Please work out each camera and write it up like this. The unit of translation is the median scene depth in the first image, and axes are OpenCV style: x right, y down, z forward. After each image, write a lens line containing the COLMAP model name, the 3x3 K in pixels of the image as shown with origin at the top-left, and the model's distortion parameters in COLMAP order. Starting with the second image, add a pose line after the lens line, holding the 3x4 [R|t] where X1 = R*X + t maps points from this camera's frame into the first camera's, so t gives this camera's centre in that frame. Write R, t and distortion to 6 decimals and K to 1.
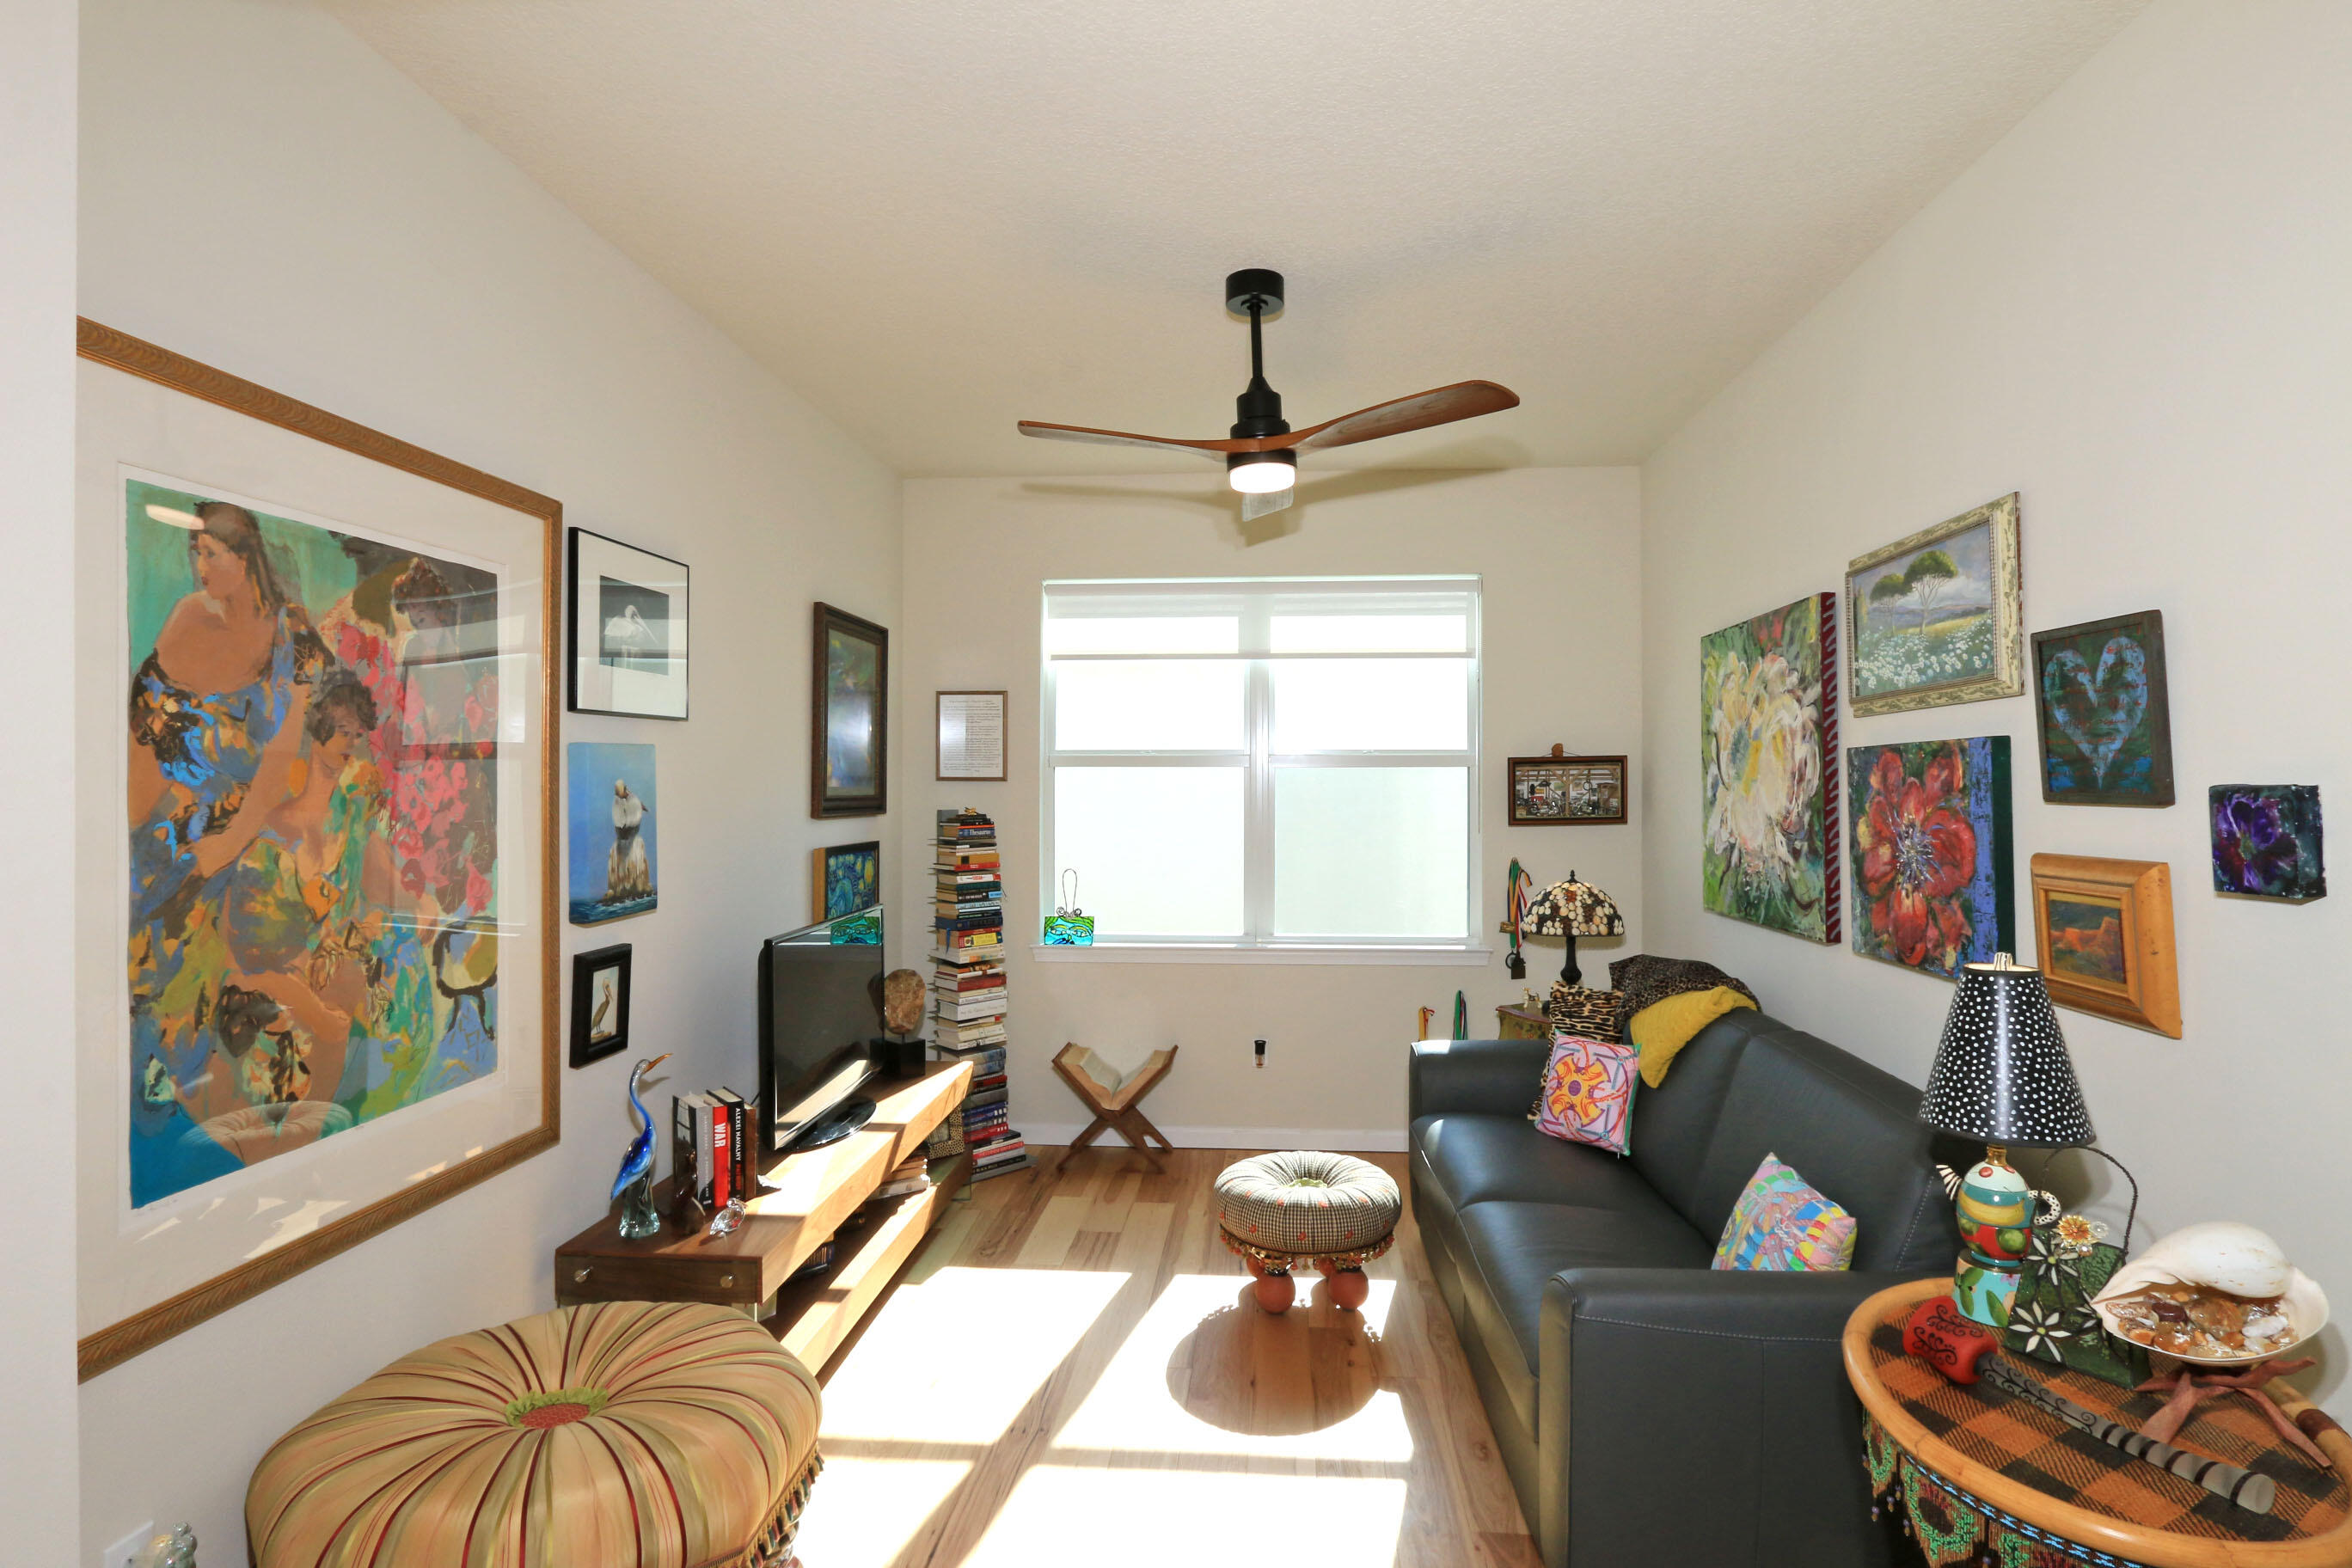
lens RADIAL K [[1193.1, 0, 1187.4], [0, 1193.1, 785.3], [0, 0, 1]] dist [-0.028243, 0.008811]
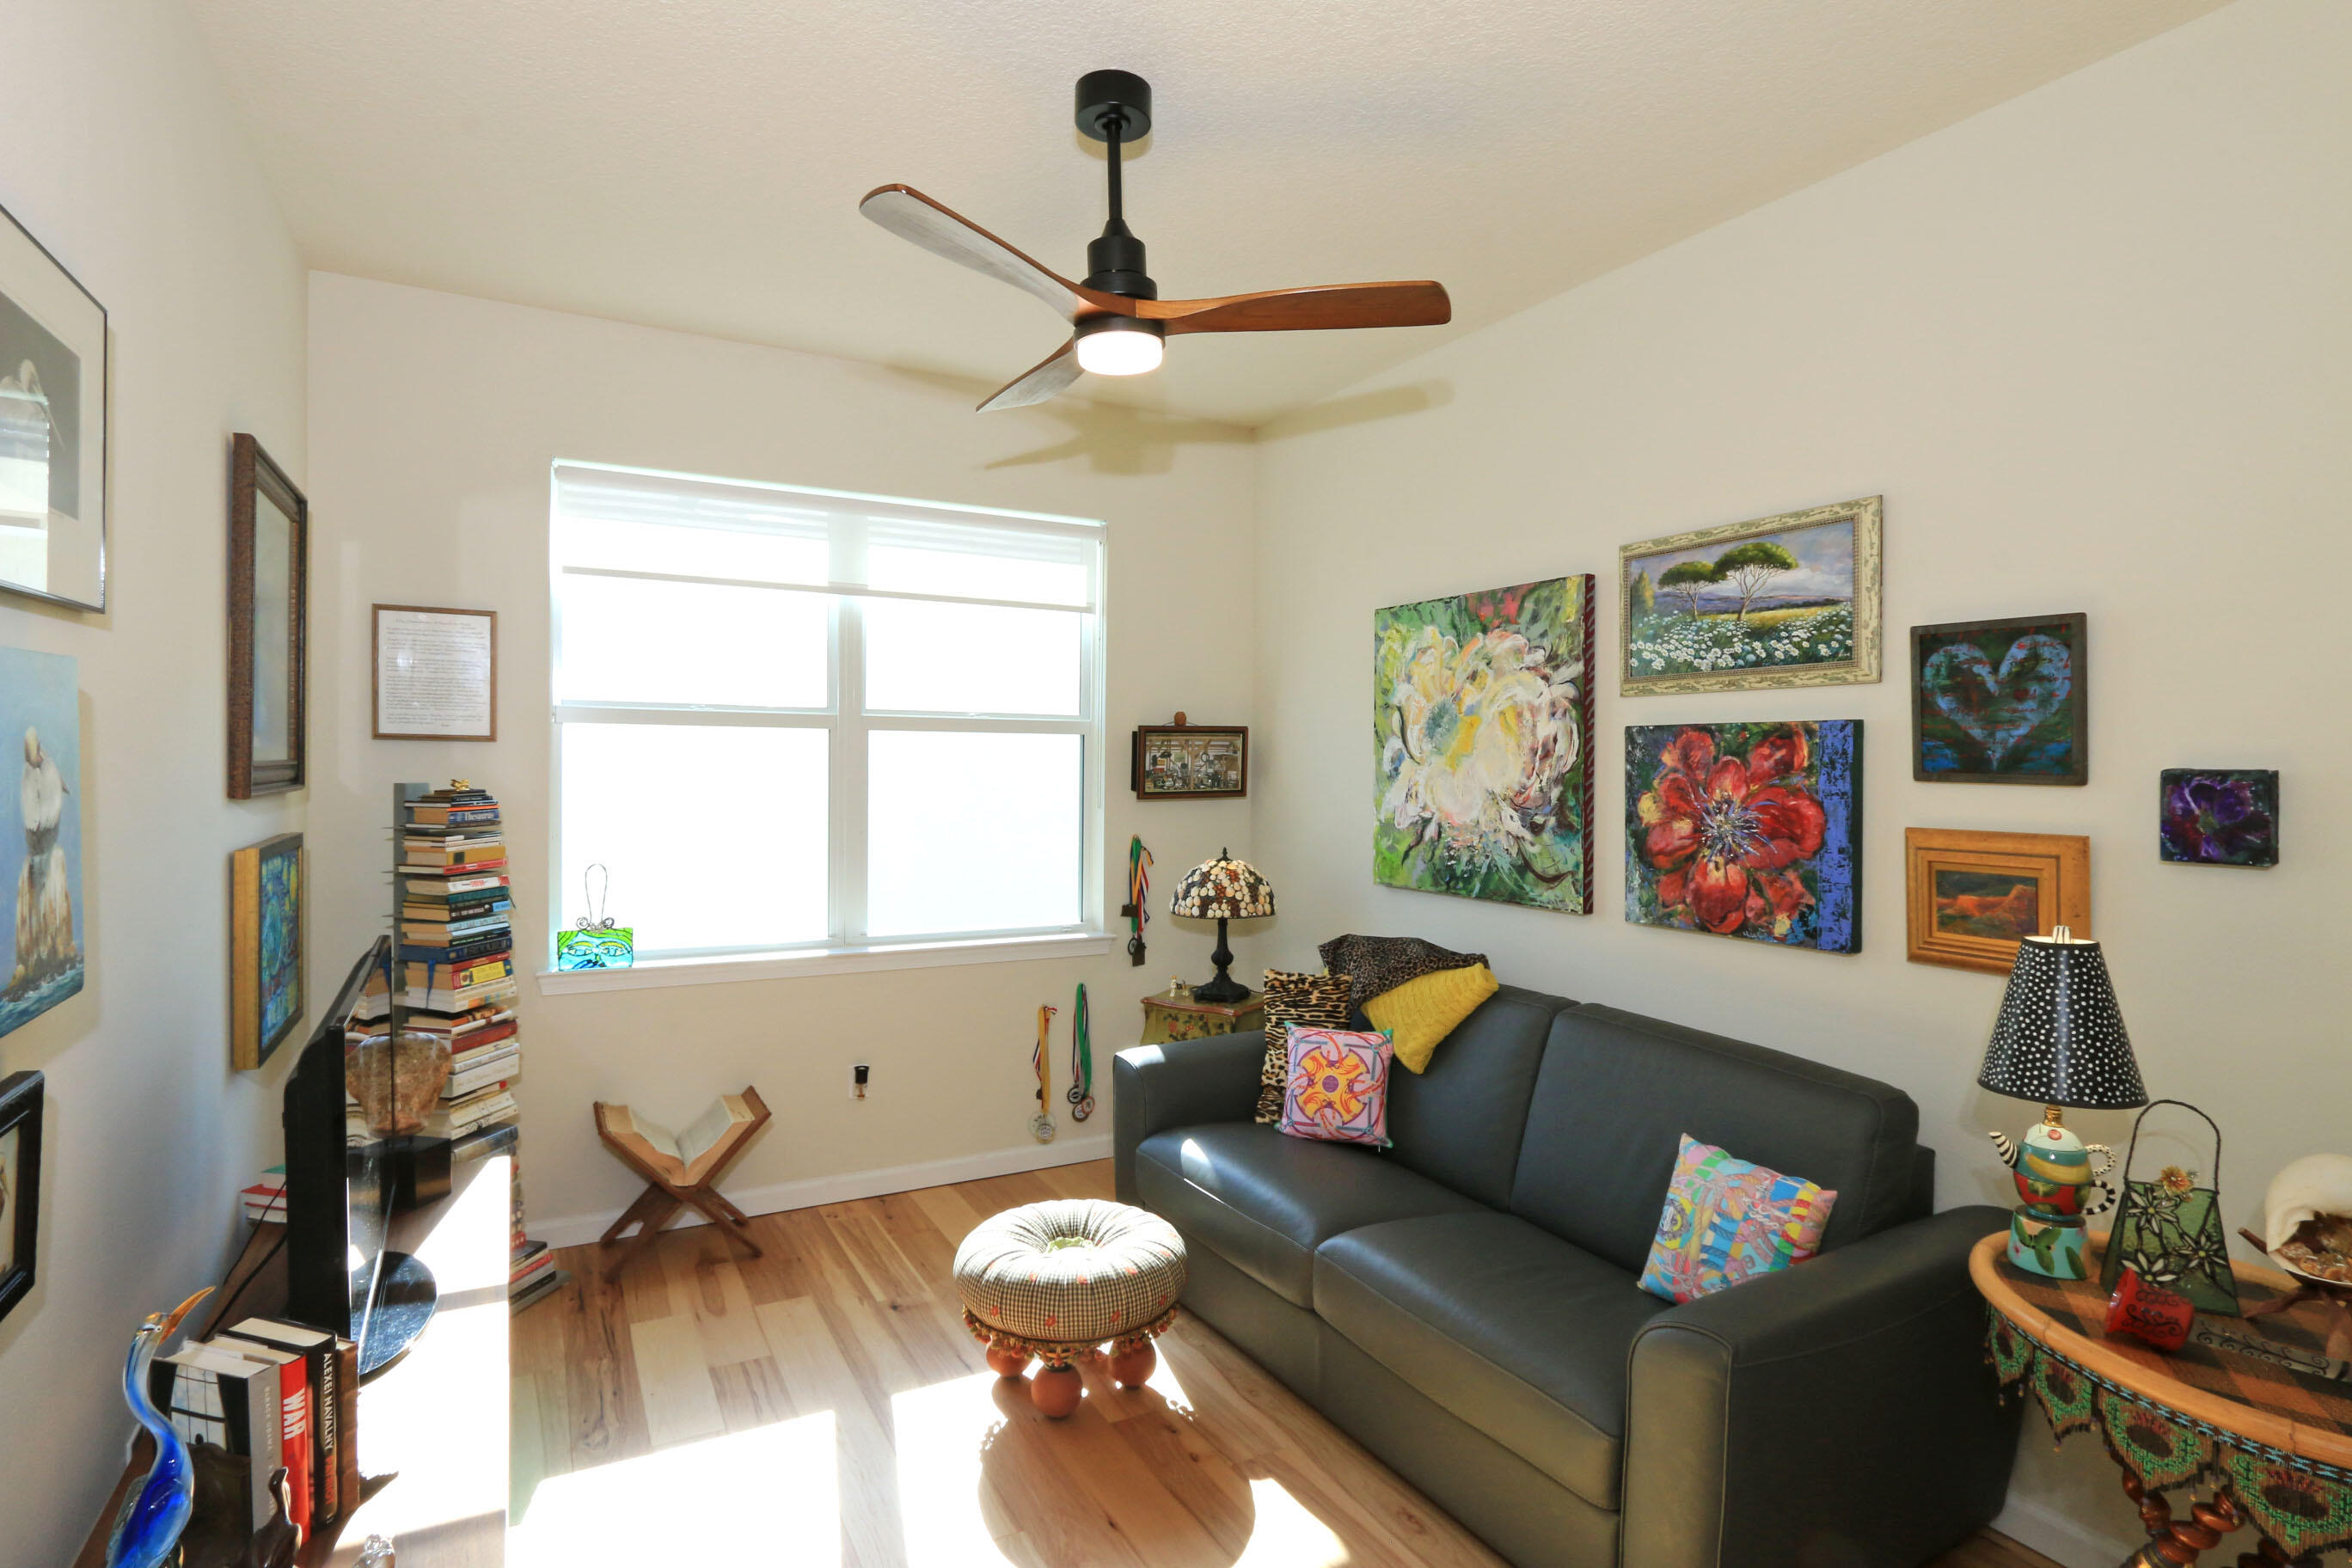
lens RADIAL K [[1193.1, 0, 1179.2], [0, 1193.1, 786.0], [0, 0, 1]] dist [-0.028243, 0.008811]
pose [[0.832652, -0.002088, 0.553793, -0.307266], [-0.013328, 0.999628, 0.023808, 0.001101], [-0.553636, -0.027205, 0.832314, 0.313401]]
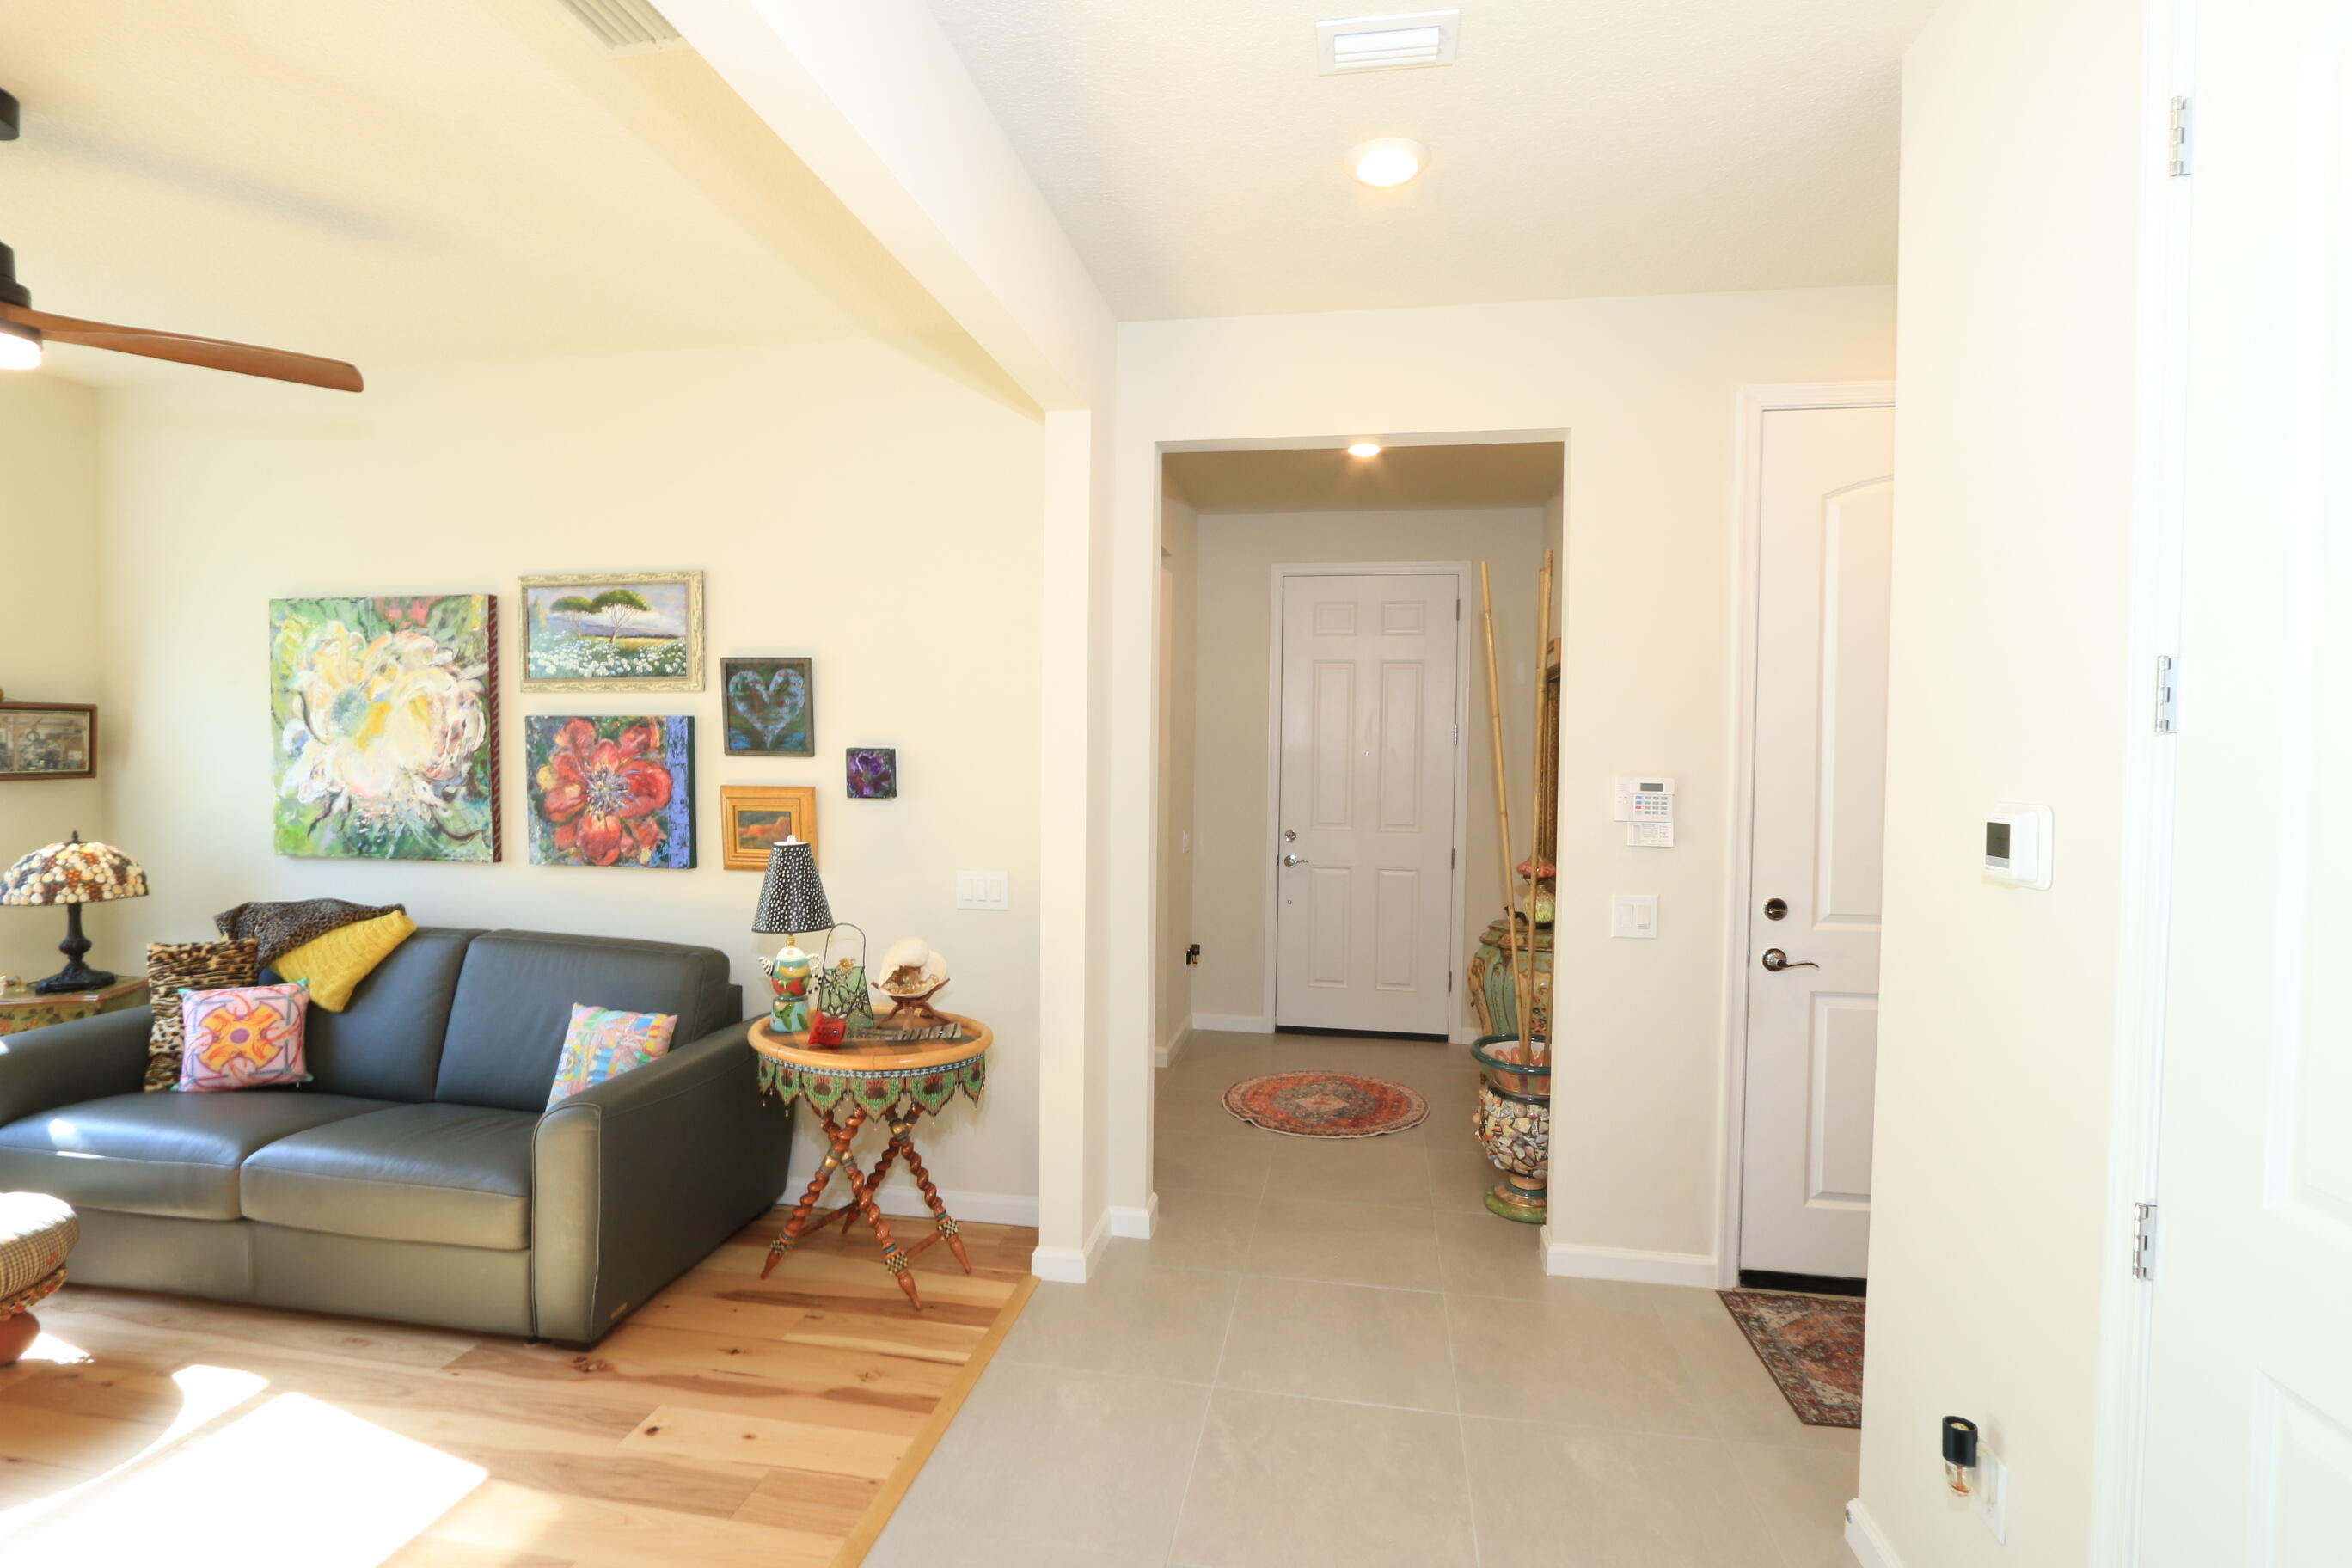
lens RADIAL K [[1088.9, 0, 1197.7], [0, 1088.9, 786.8], [0, 0, 1]] dist [-0.019312, 0.001880]
pose [[0.082887, -0.024483, 0.996258, -0.547423], [-0.015911, 0.999538, 0.025888, 0.005184], [-0.996432, -0.017997, 0.082459, 0.117734]]
